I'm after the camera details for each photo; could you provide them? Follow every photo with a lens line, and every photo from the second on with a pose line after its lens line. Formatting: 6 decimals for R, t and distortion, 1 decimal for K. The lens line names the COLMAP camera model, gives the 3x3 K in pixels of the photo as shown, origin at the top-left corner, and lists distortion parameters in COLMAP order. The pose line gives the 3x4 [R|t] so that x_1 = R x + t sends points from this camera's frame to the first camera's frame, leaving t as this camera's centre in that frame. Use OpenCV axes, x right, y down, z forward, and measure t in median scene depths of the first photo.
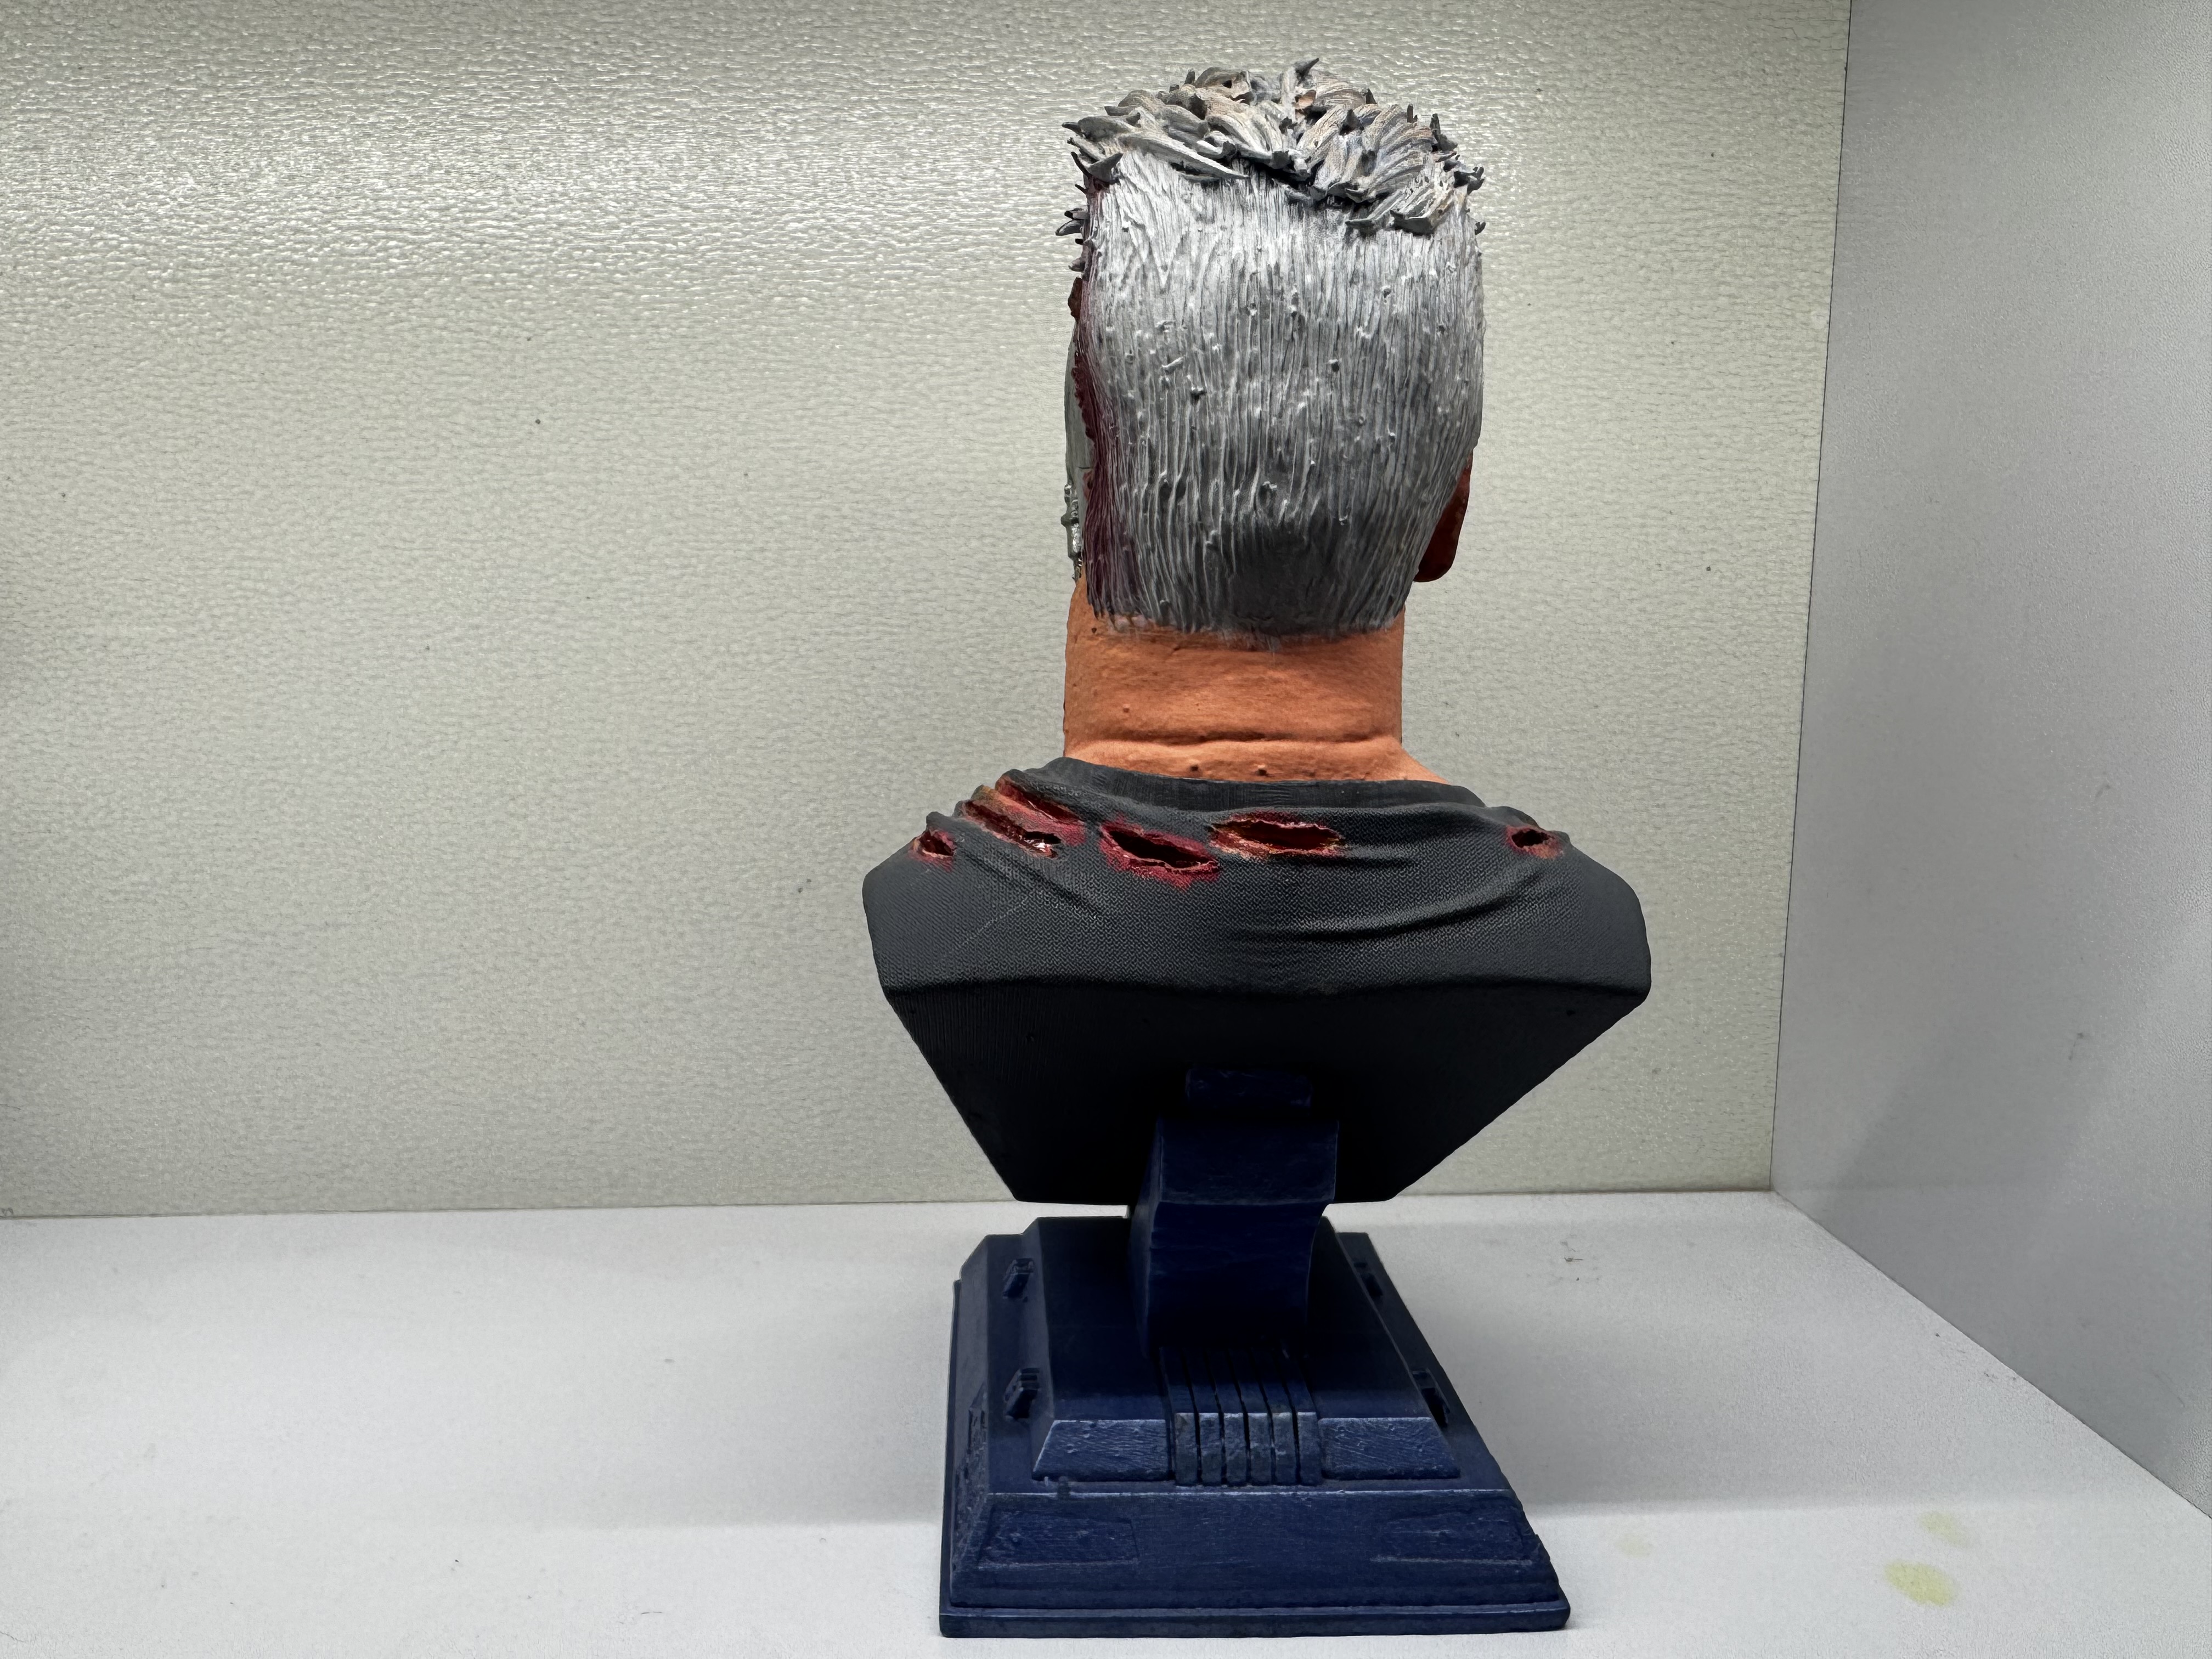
lens RADIAL K [[1607.3, 0, 1011.2], [0, 1607.3, 830.9], [0, 0, 1]] dist [-0.004831, -0.000804]
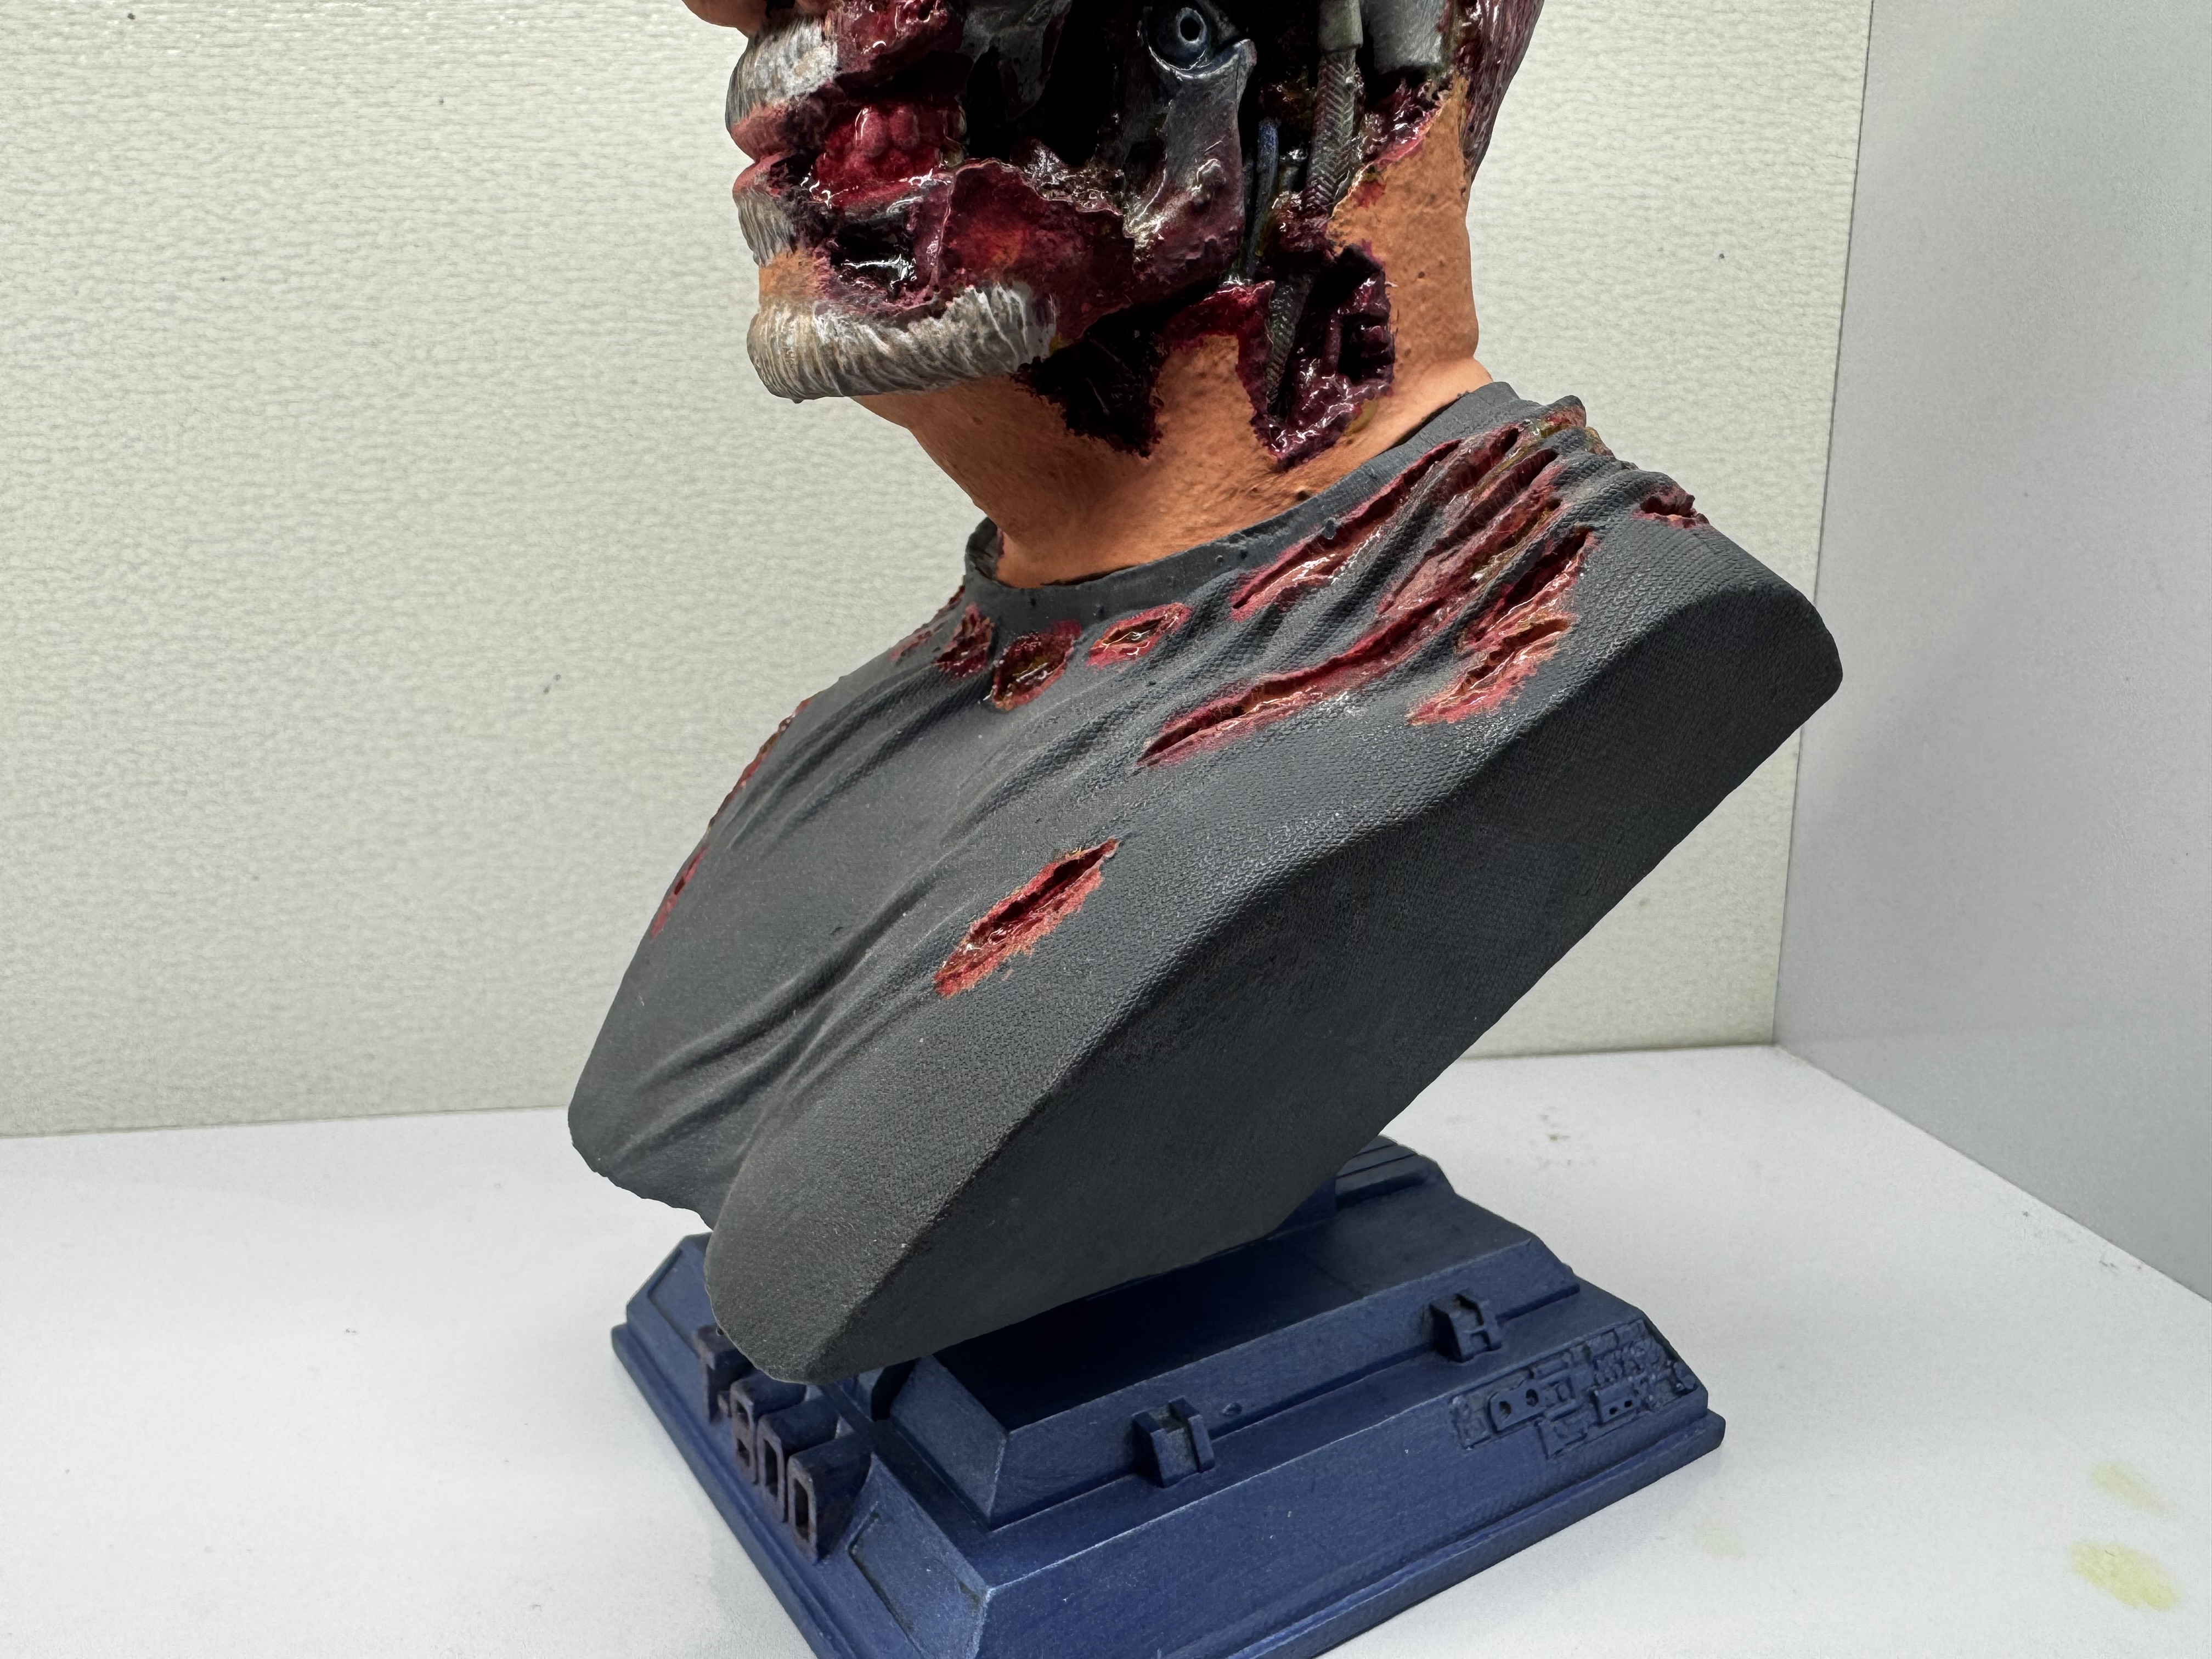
lens RADIAL K [[1607.3, 0, 1010.2], [0, 1607.3, 835.9], [0, 0, 1]] dist [-0.004831, -0.000804]
pose [[0.996130, -0.024507, 0.084402, 0.018400], [0.018876, 0.997583, 0.066877, 0.059691], [-0.085837, -0.065025, 0.994185, 0.241794]]
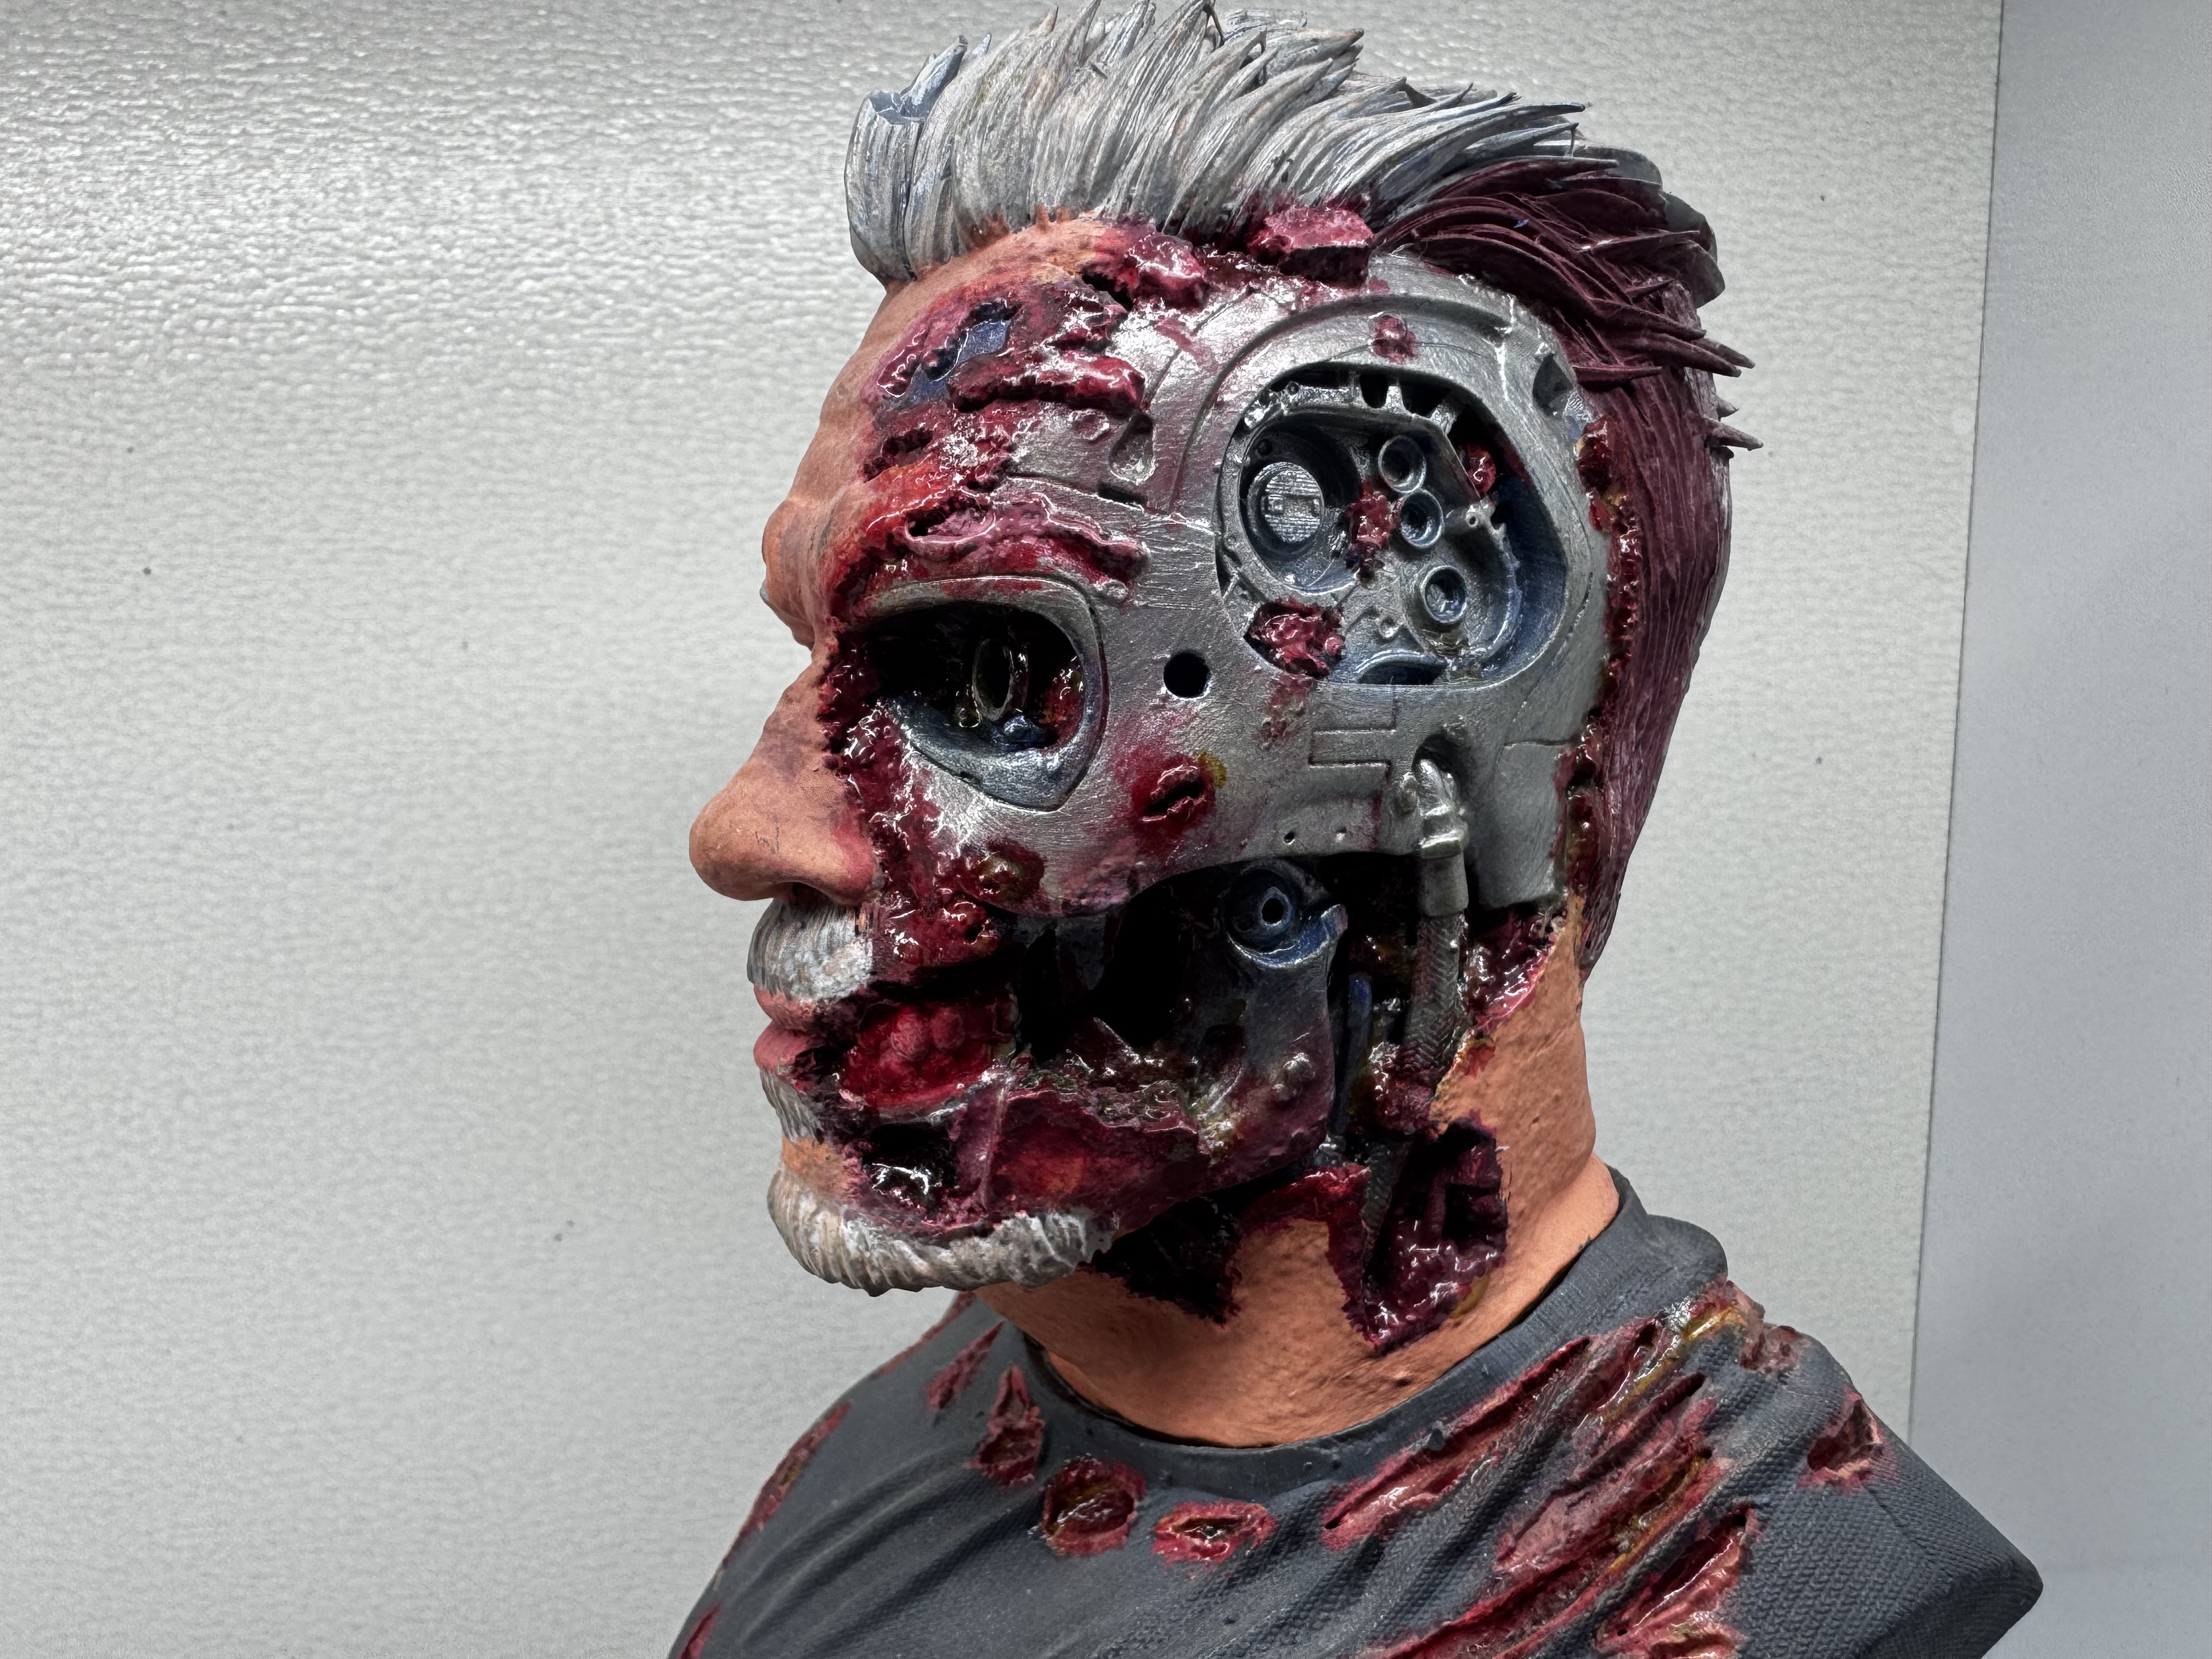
lens RADIAL K [[1607.3, 0, 1009.0], [0, 1607.3, 828.8], [0, 0, 1]] dist [-0.004831, -0.000804]
pose [[0.998087, -0.012449, 0.060567, 0.022797], [0.013887, 0.999630, -0.023384, -0.122138], [-0.060253, 0.024180, 0.997890, 0.299904]]
